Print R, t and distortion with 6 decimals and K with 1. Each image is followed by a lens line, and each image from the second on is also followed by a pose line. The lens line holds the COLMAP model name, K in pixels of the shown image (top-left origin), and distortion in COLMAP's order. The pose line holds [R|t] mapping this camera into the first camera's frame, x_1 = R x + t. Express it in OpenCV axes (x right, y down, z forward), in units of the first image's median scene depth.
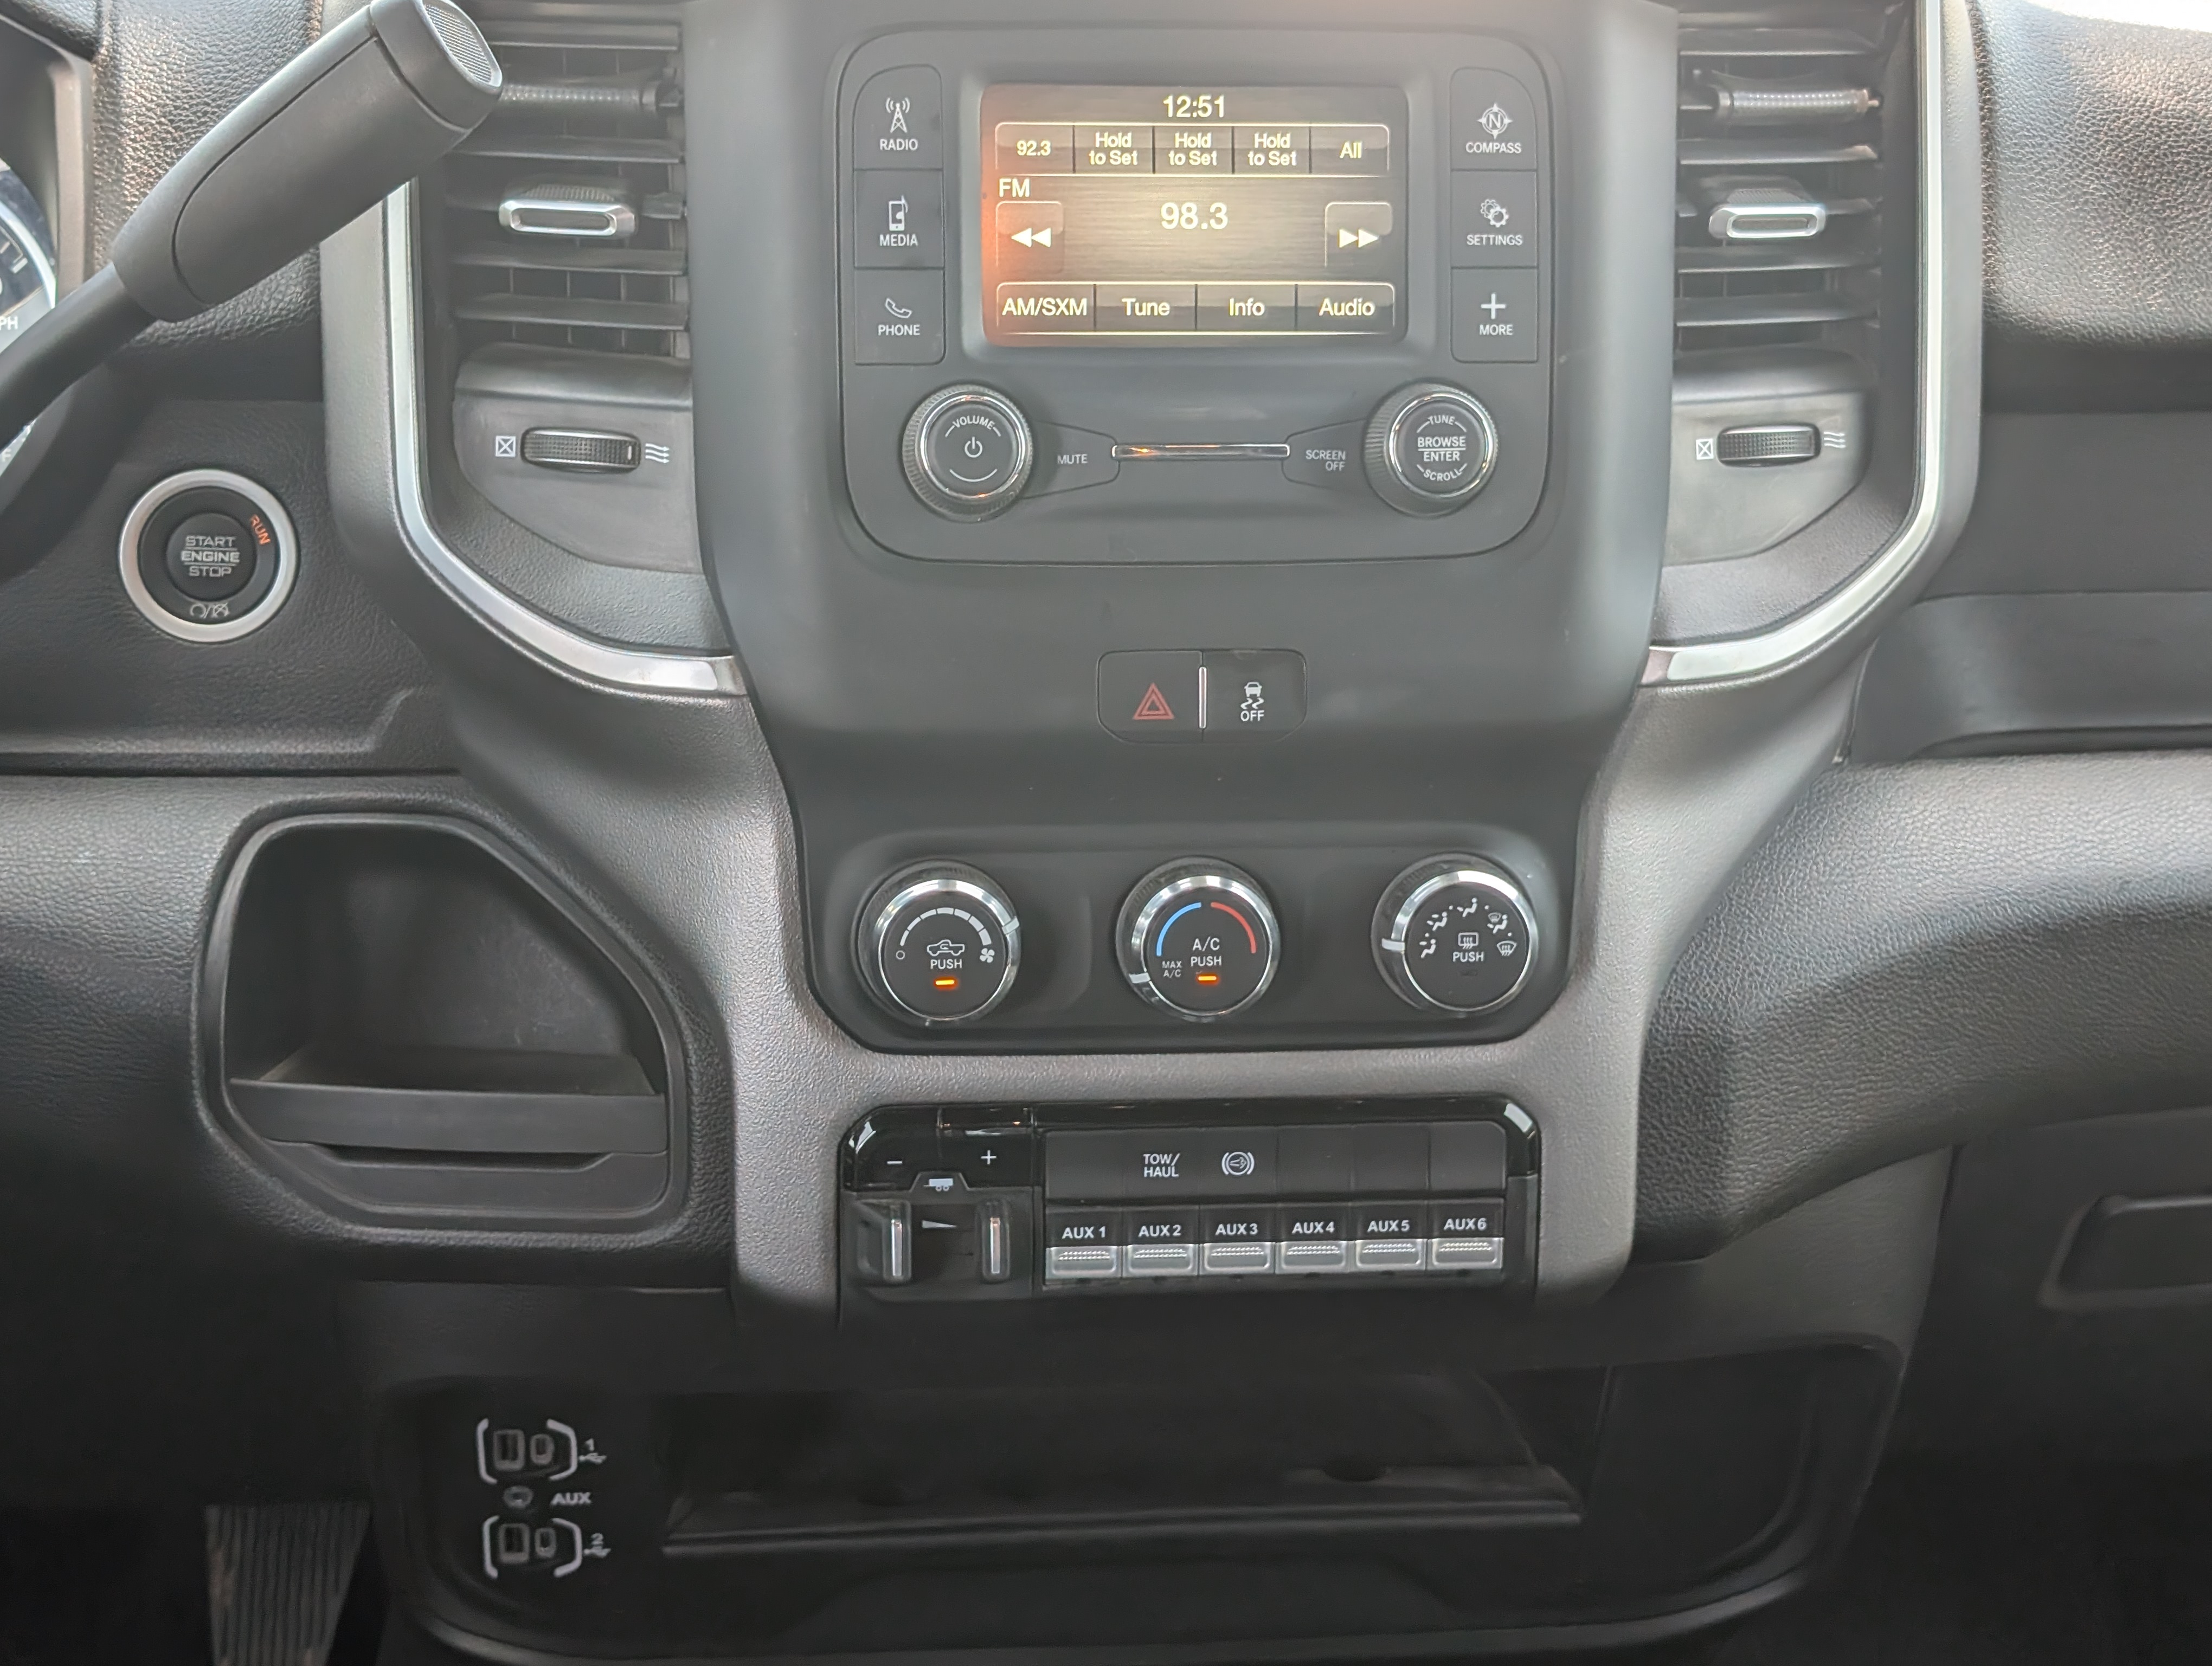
lens RADIAL K [[3104.9, 0, 1106.0], [0, 3104.9, 833.0], [0, 0, 1]] dist [0.255904, -1.001170]
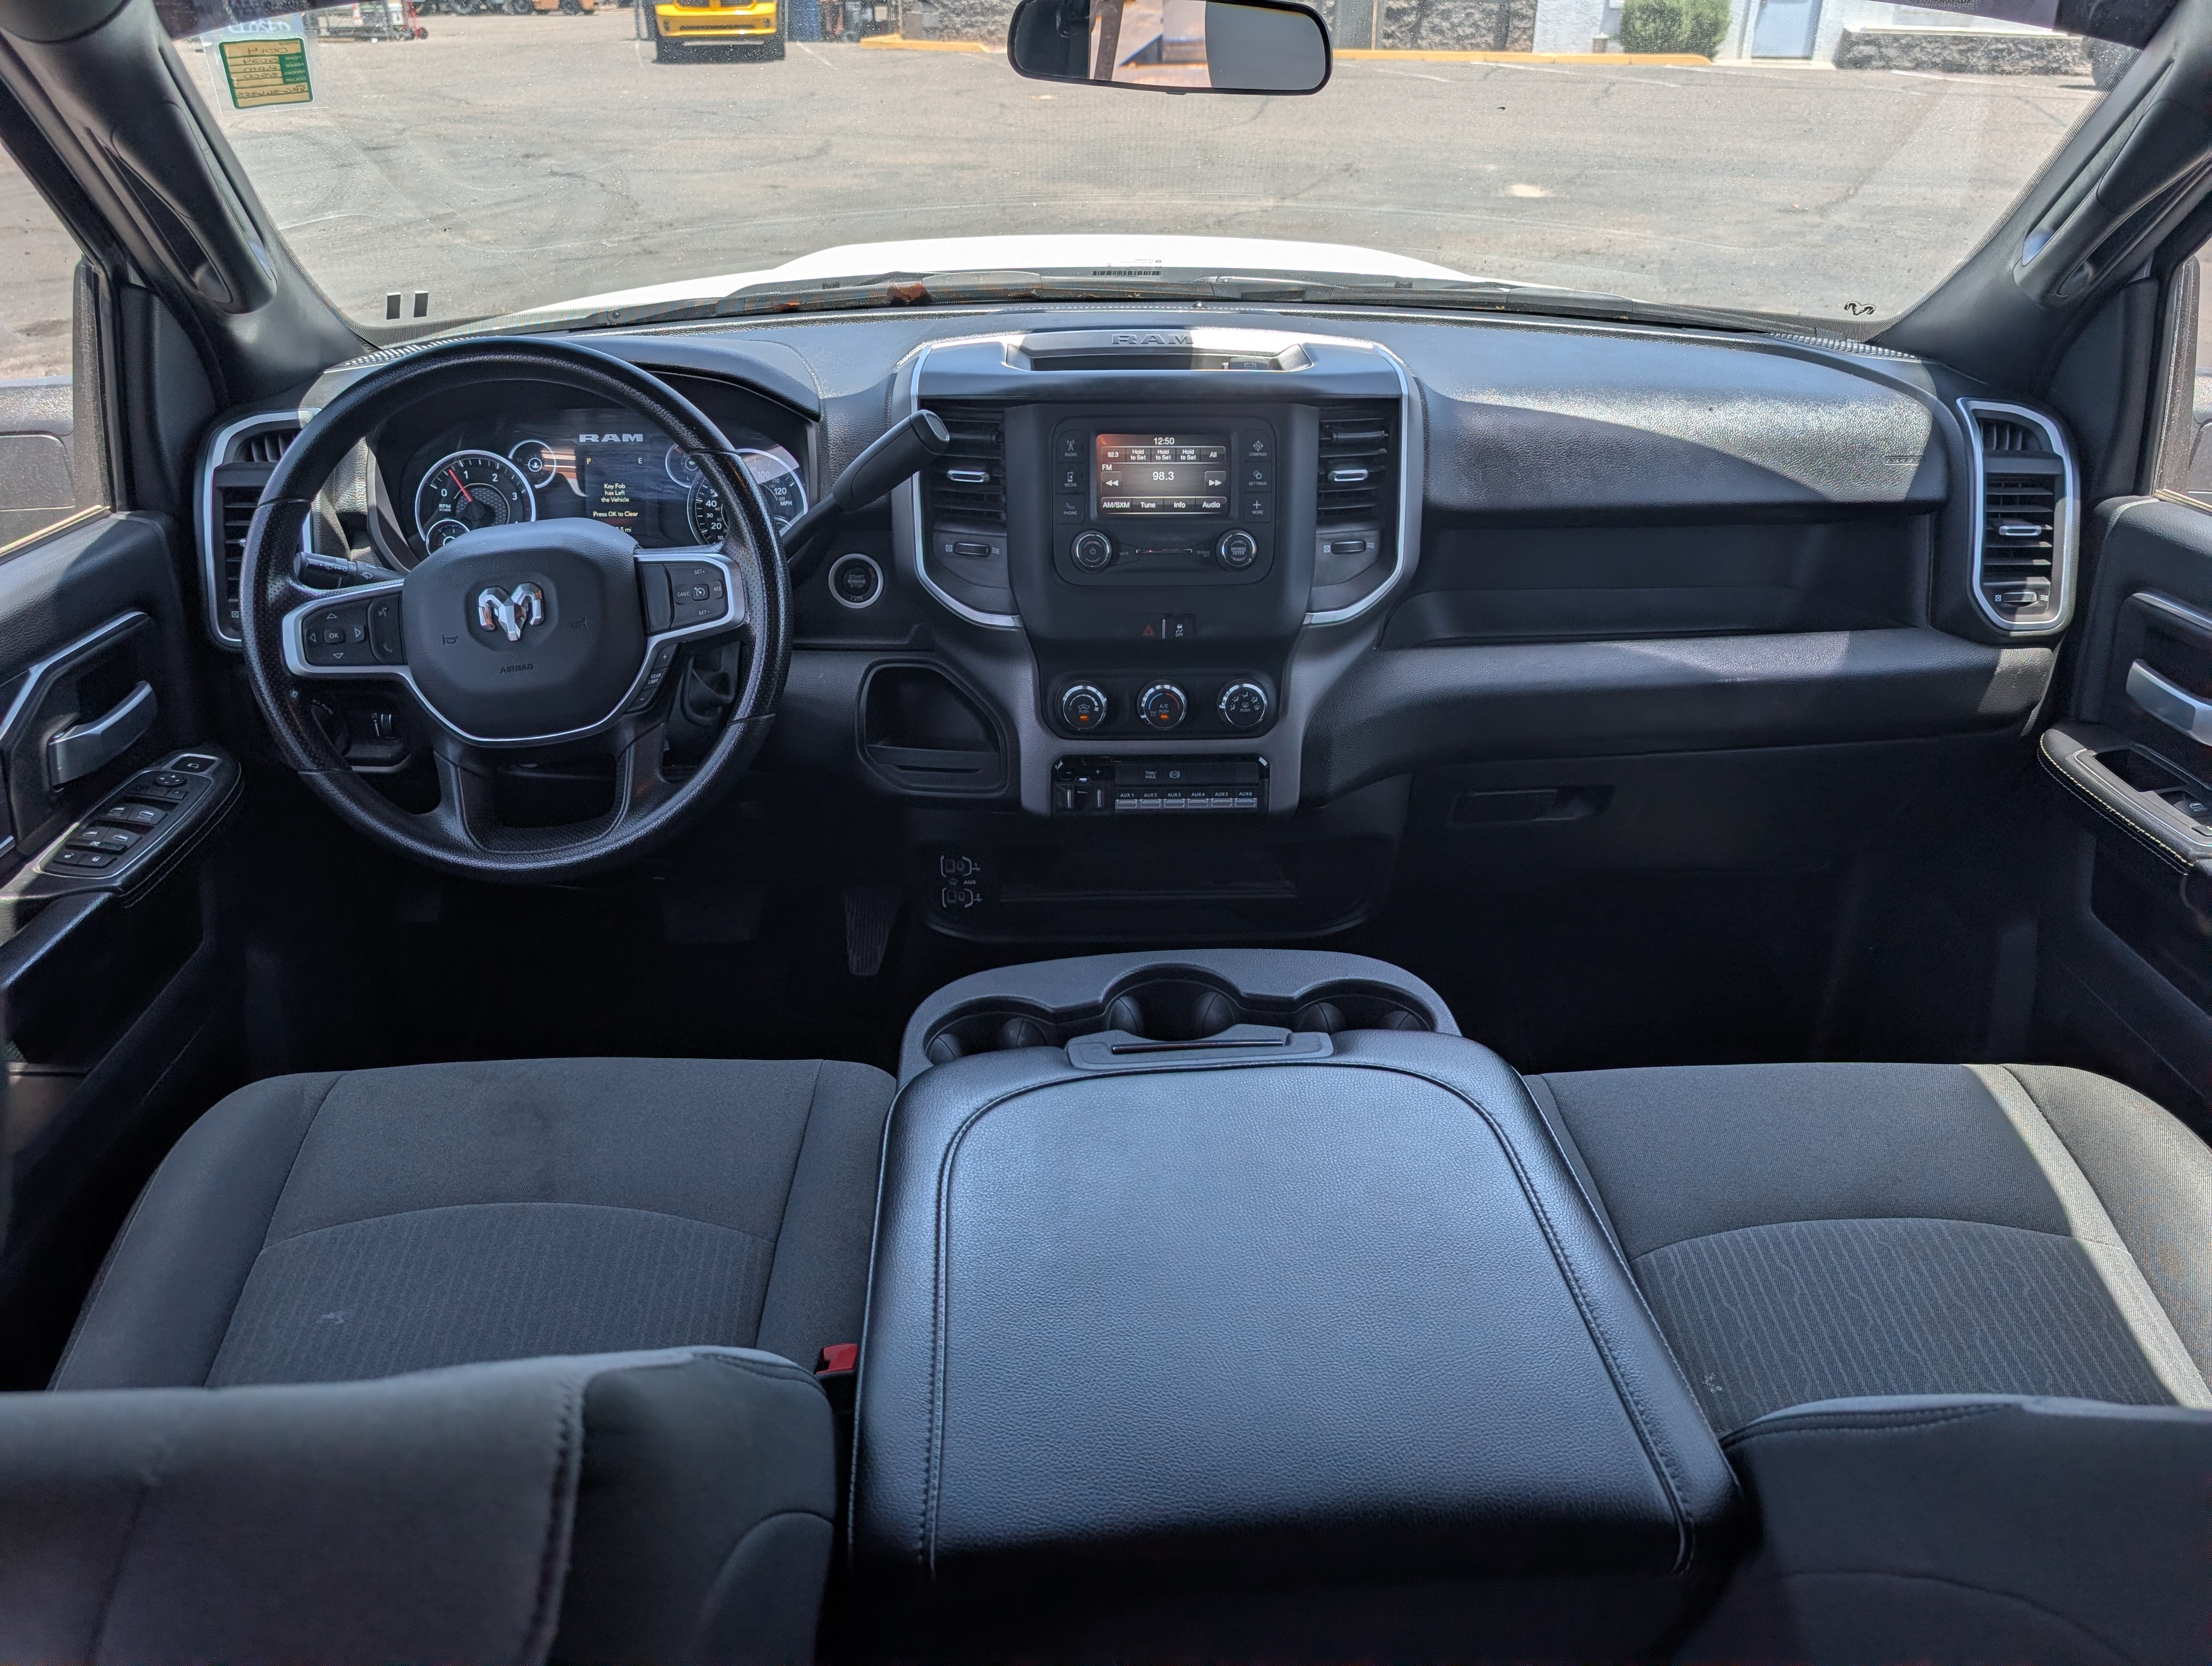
lens RADIAL K [[1532.5, 0, 1093.9], [0, 1532.5, 843.5], [0, 0, 1]] dist [0.018956, -0.001707]
pose [[0.997317, 0.012836, -0.072072, 0.073563], [-0.004245, 0.992992, 0.118102, -0.009835], [0.073083, -0.117479, 0.990383, -0.581736]]
